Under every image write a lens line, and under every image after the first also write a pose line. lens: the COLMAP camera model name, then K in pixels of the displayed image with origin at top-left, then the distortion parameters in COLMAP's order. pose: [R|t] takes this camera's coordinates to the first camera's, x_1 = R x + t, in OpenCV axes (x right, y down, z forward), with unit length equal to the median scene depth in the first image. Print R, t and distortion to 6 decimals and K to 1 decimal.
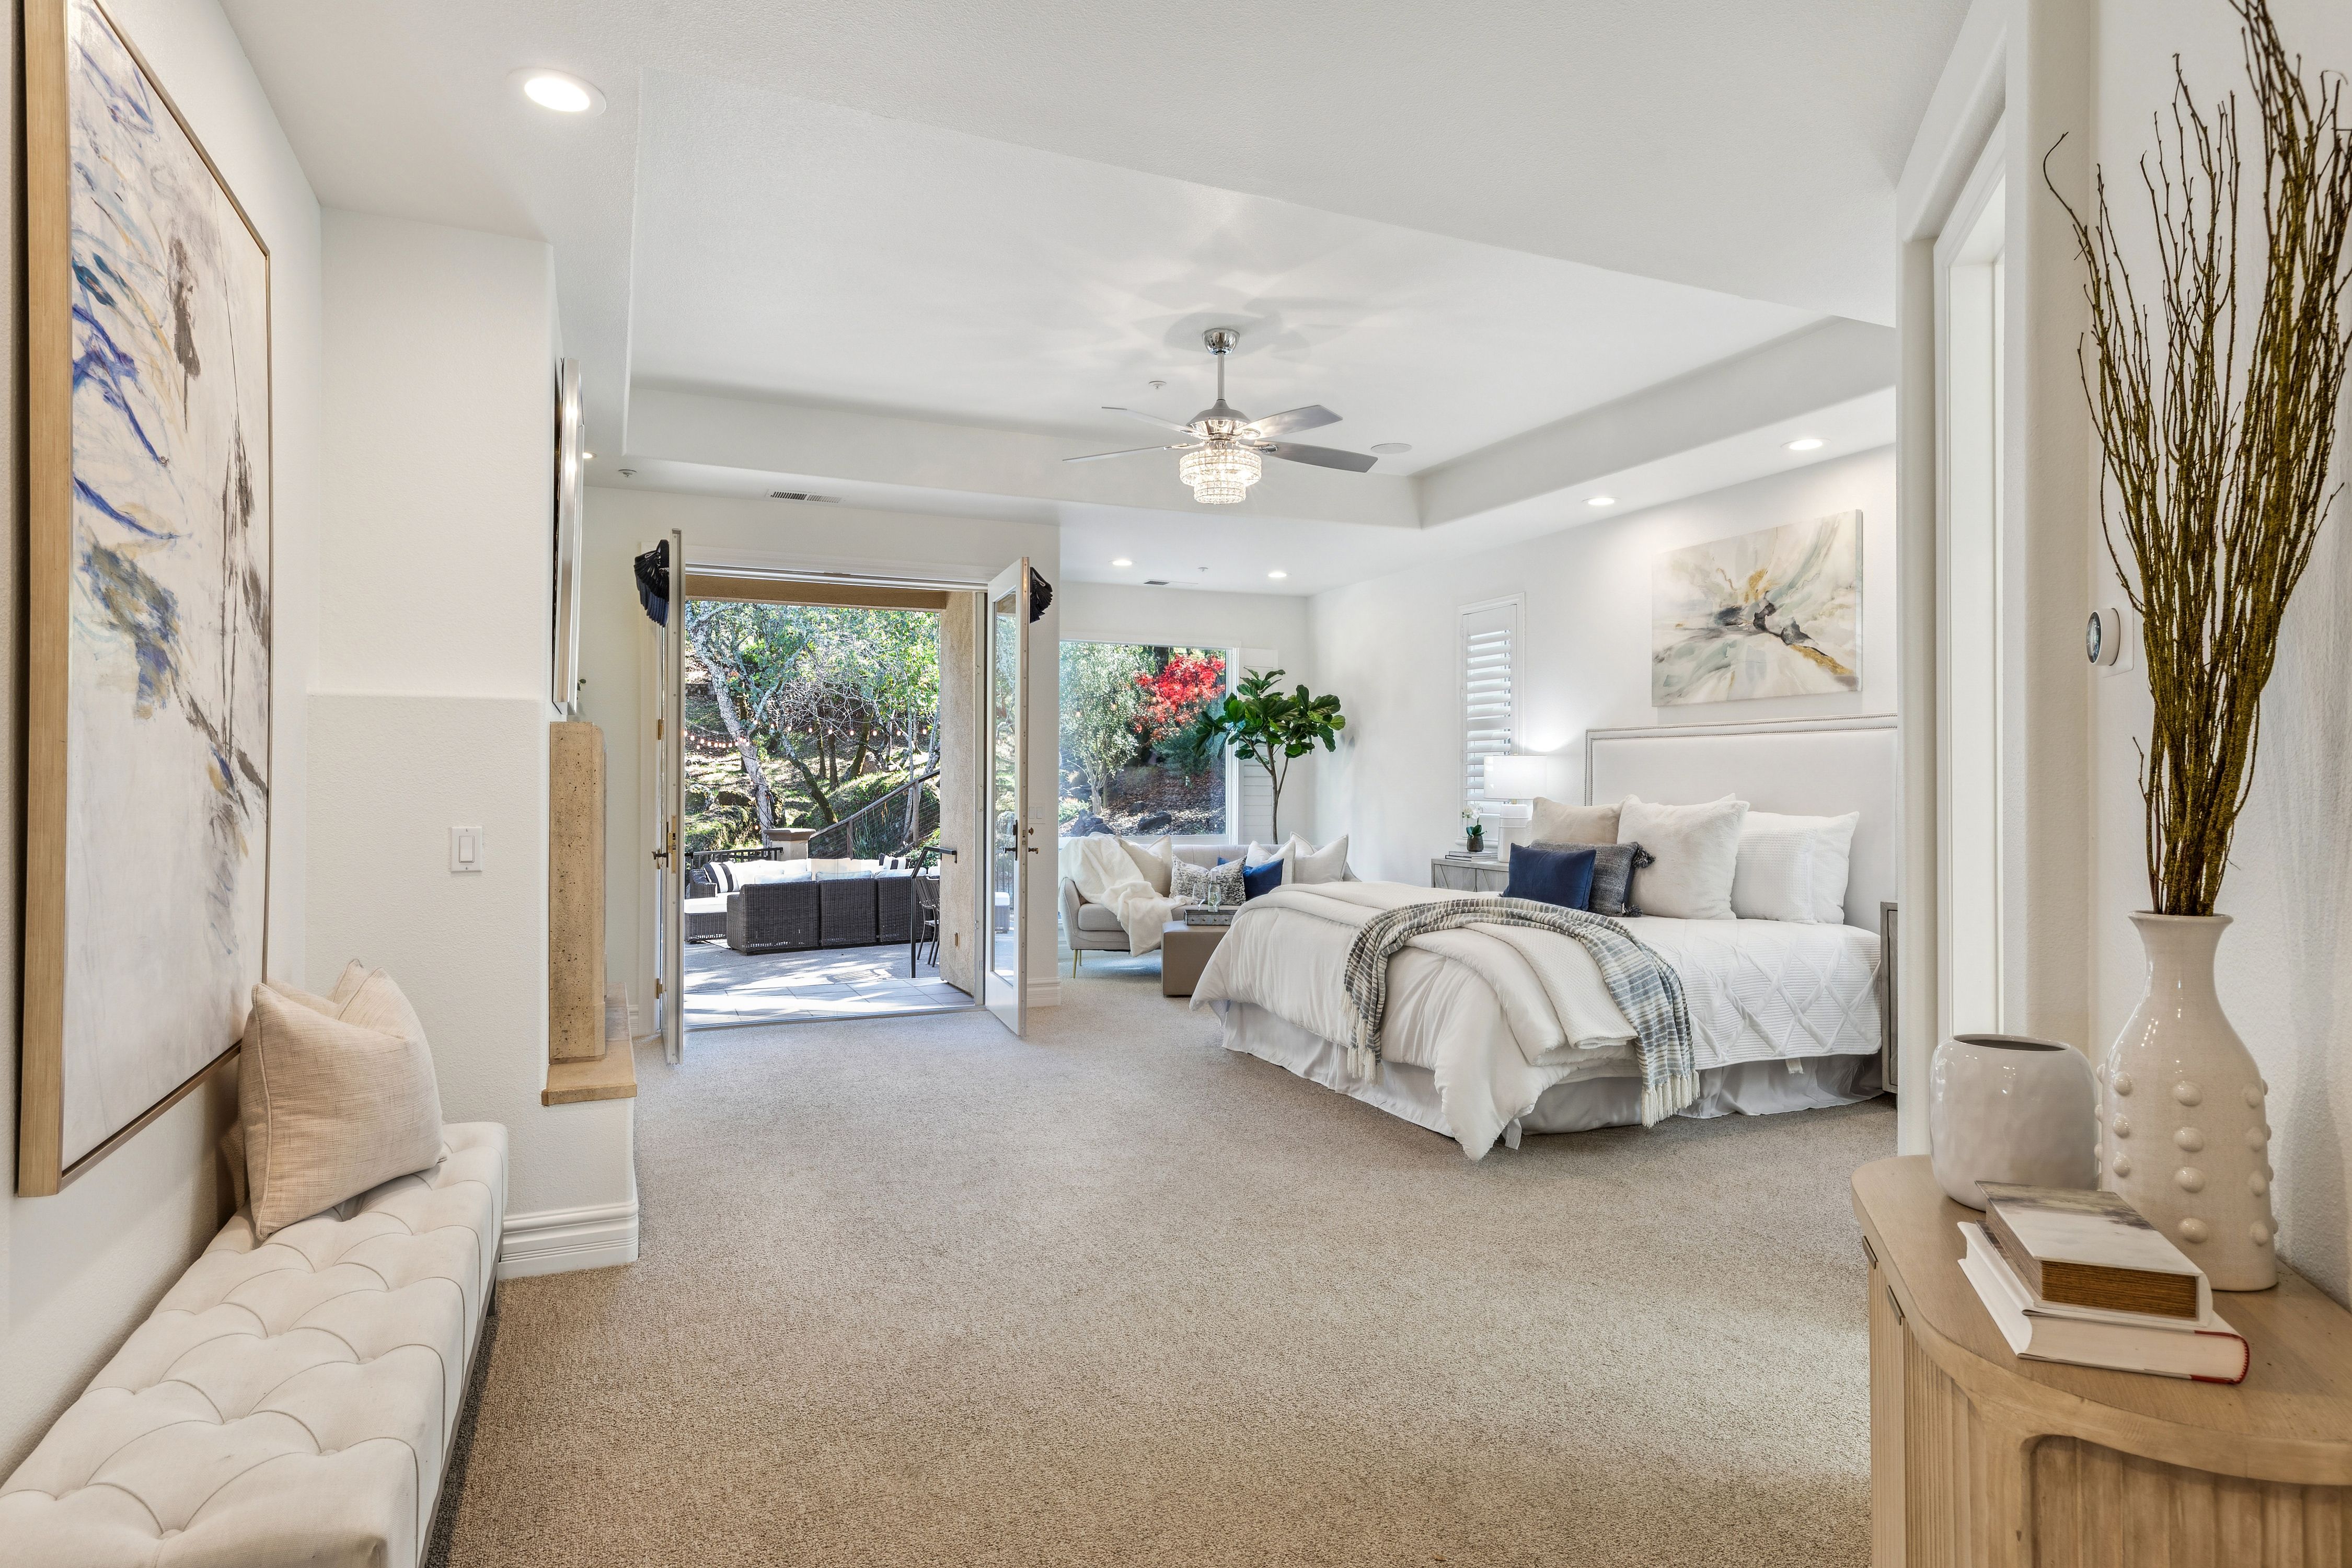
lens RADIAL K [[1274.9, 0, 1143.6], [0, 1274.9, 769.4], [0, 0, 1]] dist [0.004817, 0.002662]
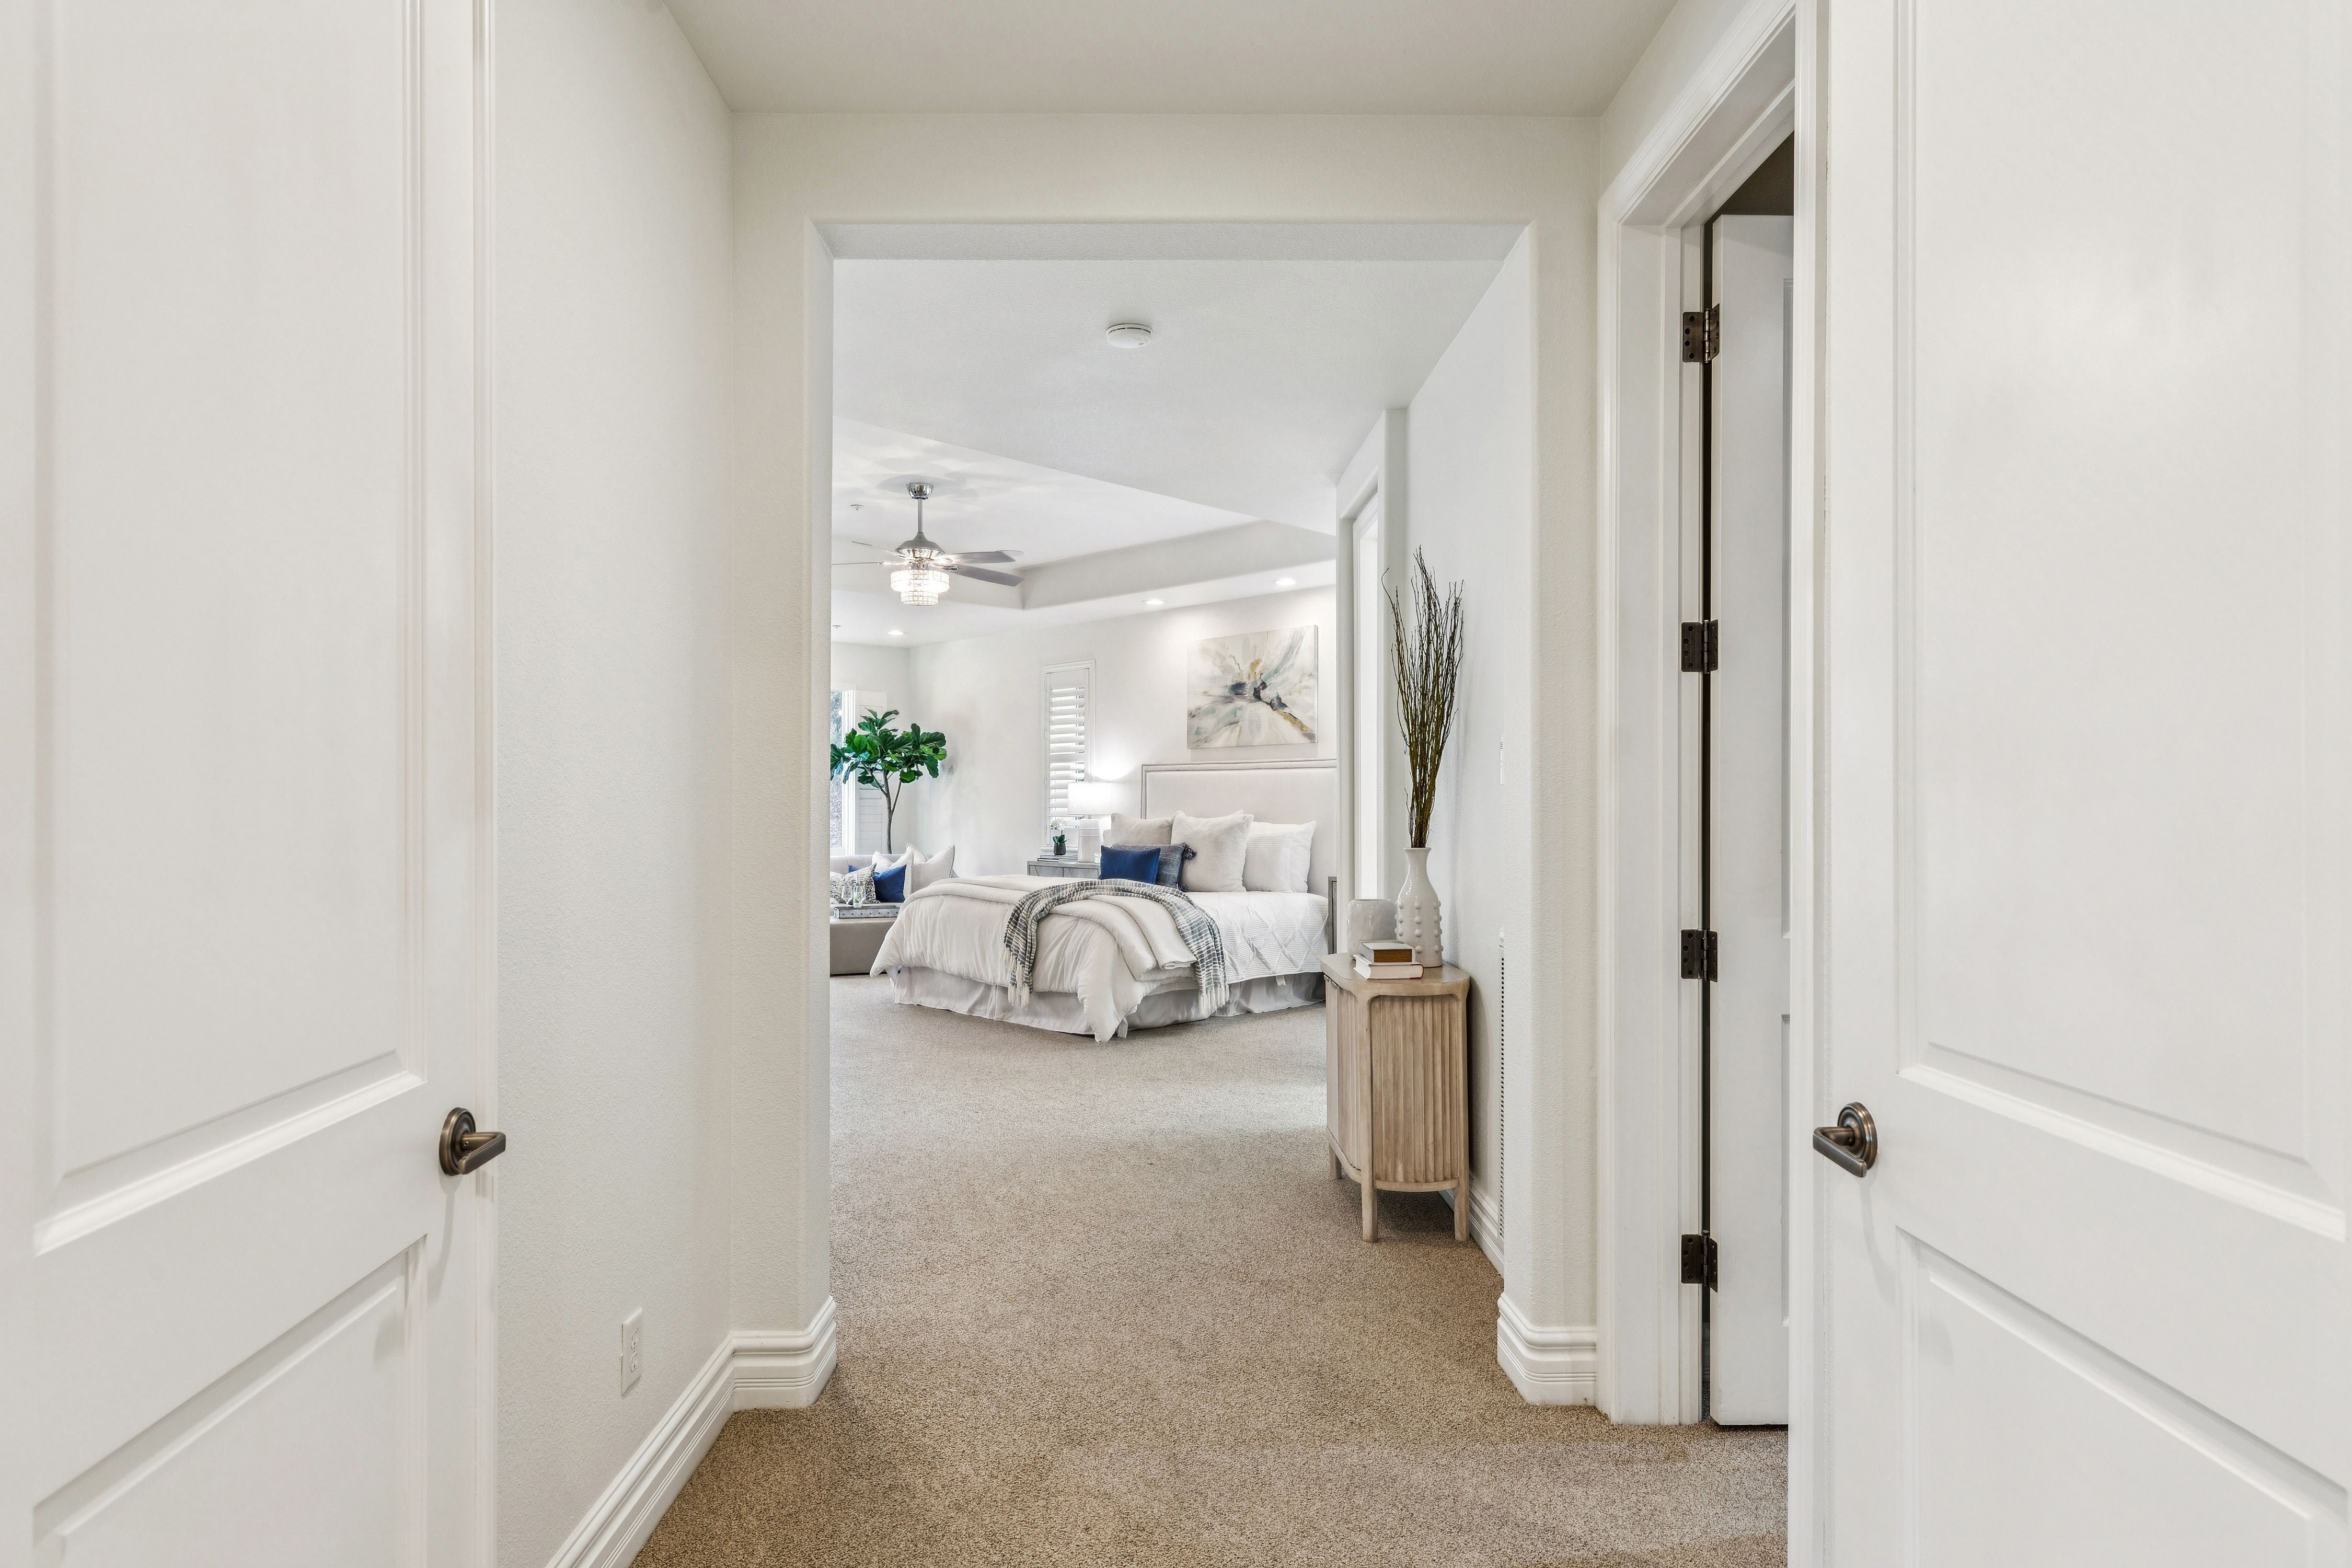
lens RADIAL K [[1274.9, 0, 1137.1], [0, 1274.9, 809.4], [0, 0, 1]] dist [0.004817, 0.002662]
pose [[0.929844, -0.006769, 0.367891, -0.172951], [0.000807, 0.999866, 0.016357, -0.004943], [-0.367953, -0.014913, 0.929725, -0.294282]]
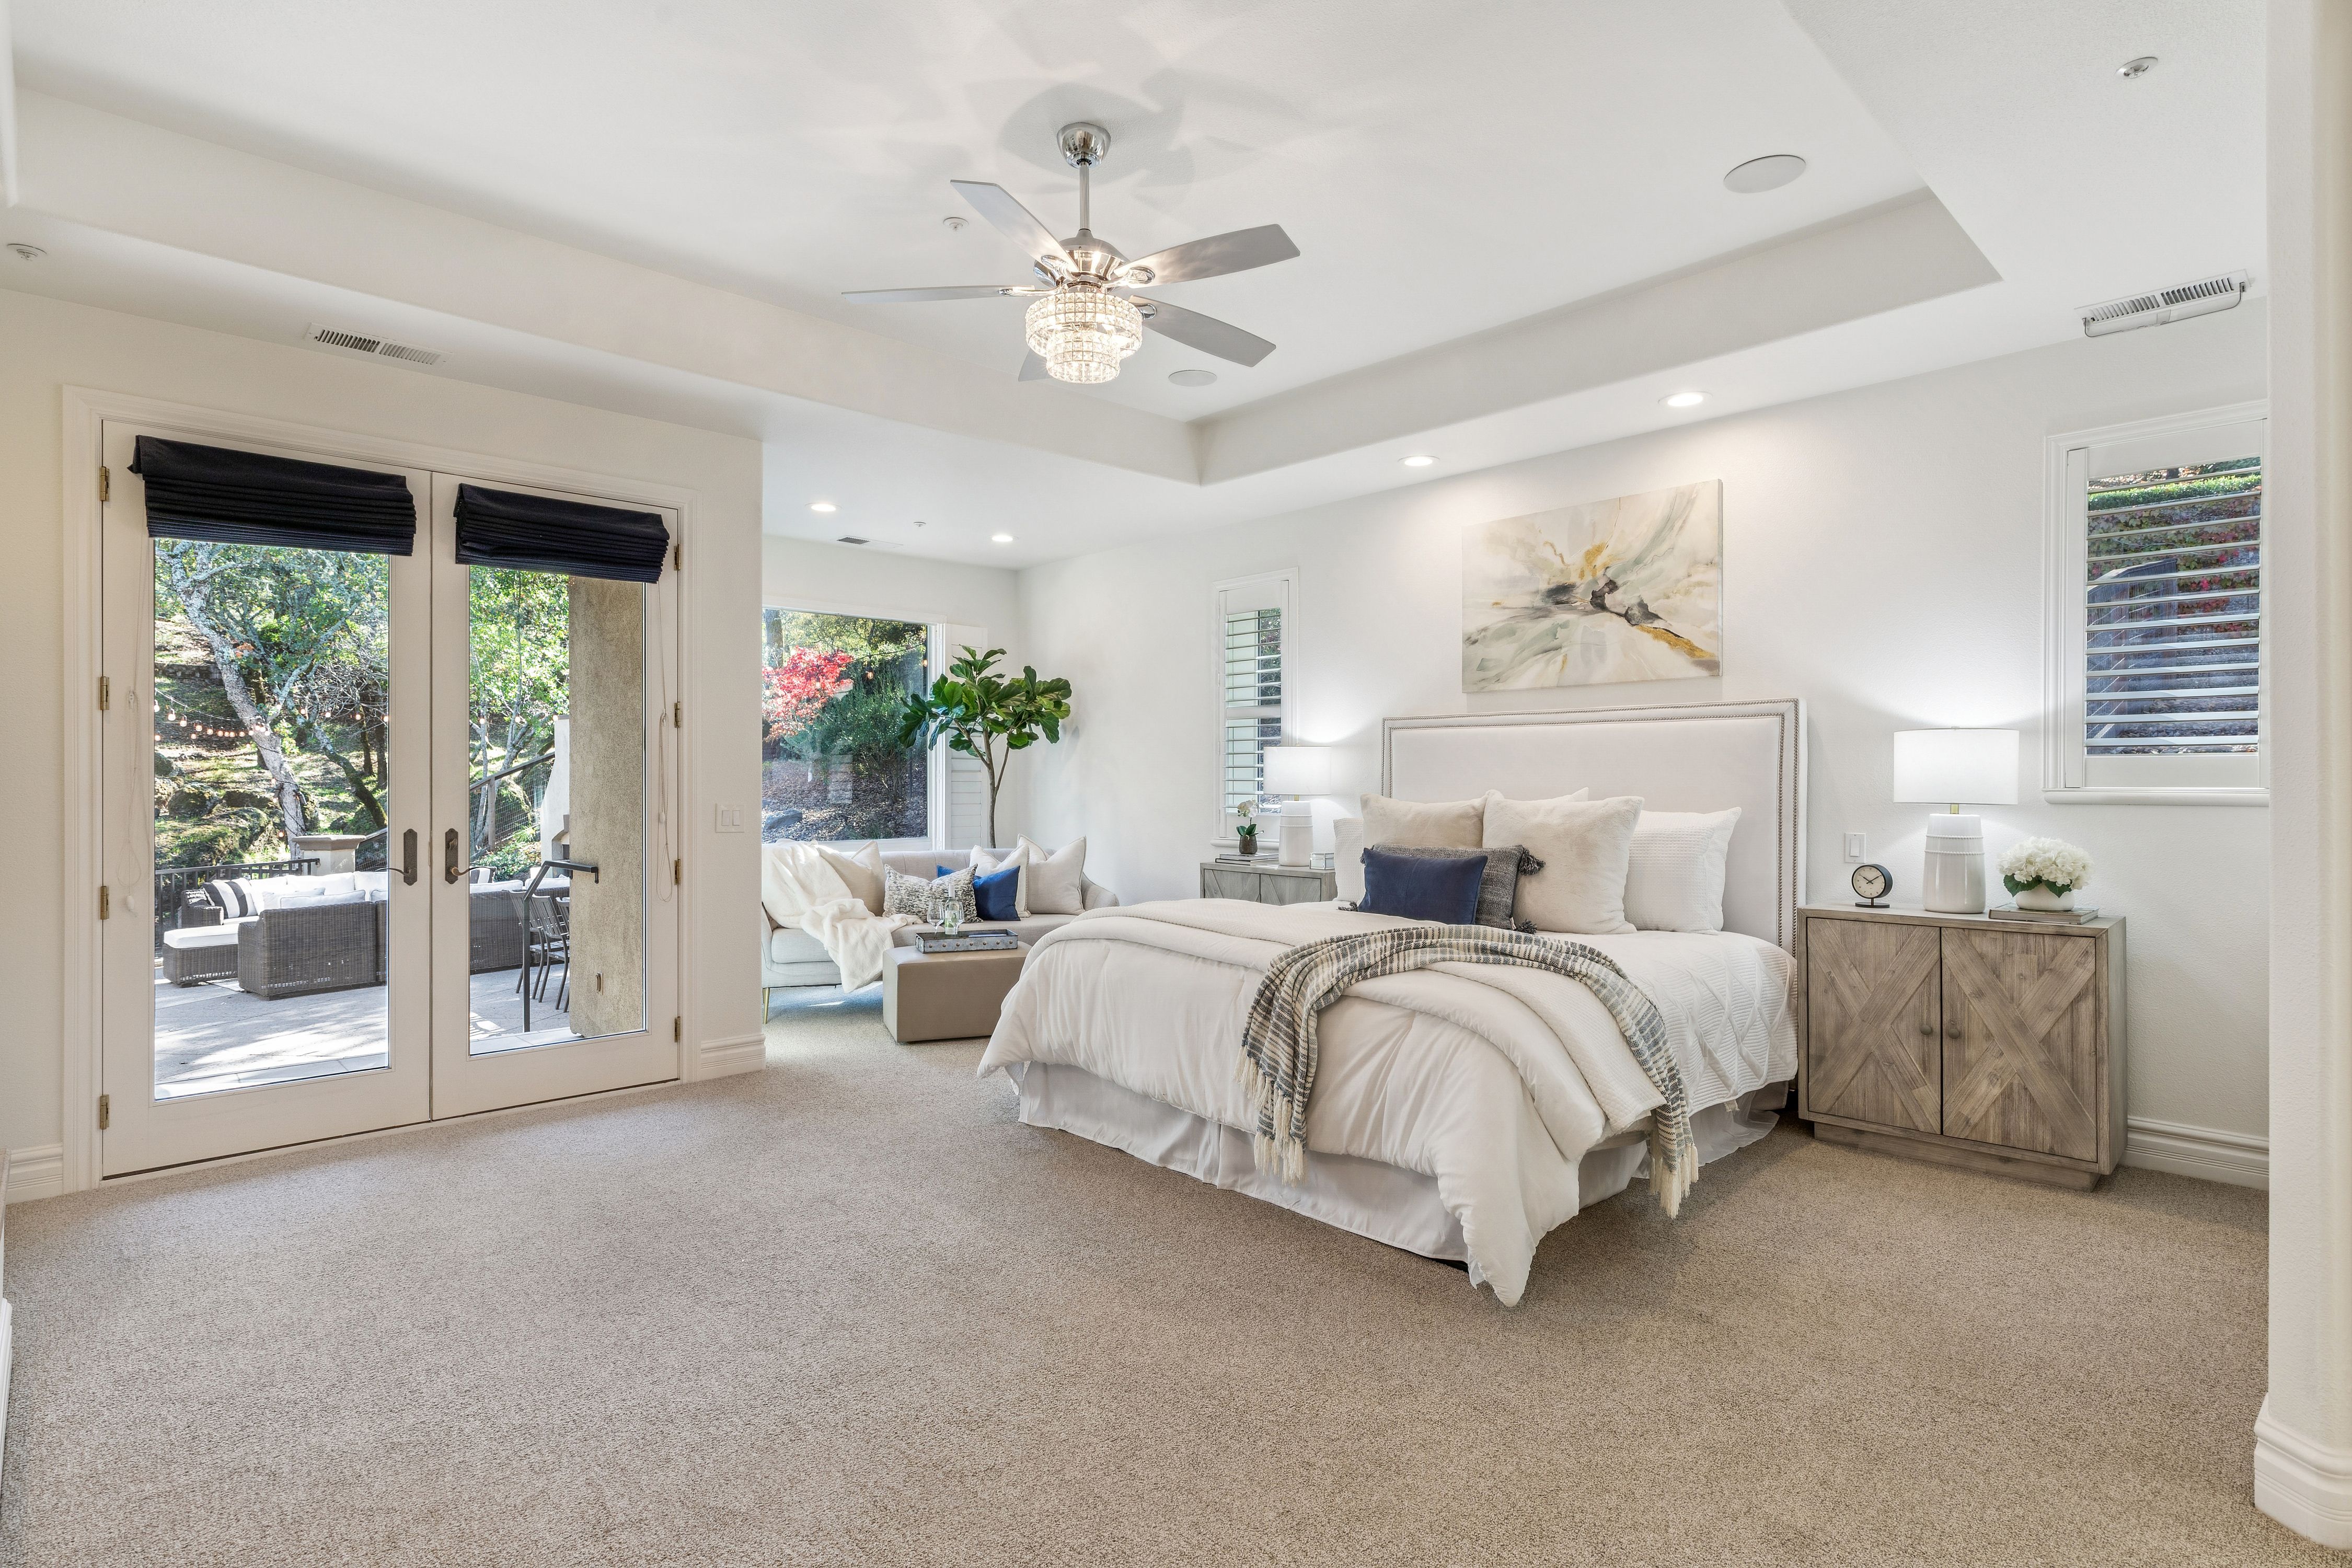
lens RADIAL K [[1180.5, 0, 1167.0], [0, 1180.5, 777.7], [0, 0, 1]] dist [0.000411, 0.000416]
pose [[0.938930, -0.002671, 0.344098, -0.089508], [-0.000747, 0.999952, 0.009799, 0.003266], [-0.344108, -0.009457, 0.938883, 0.275235]]
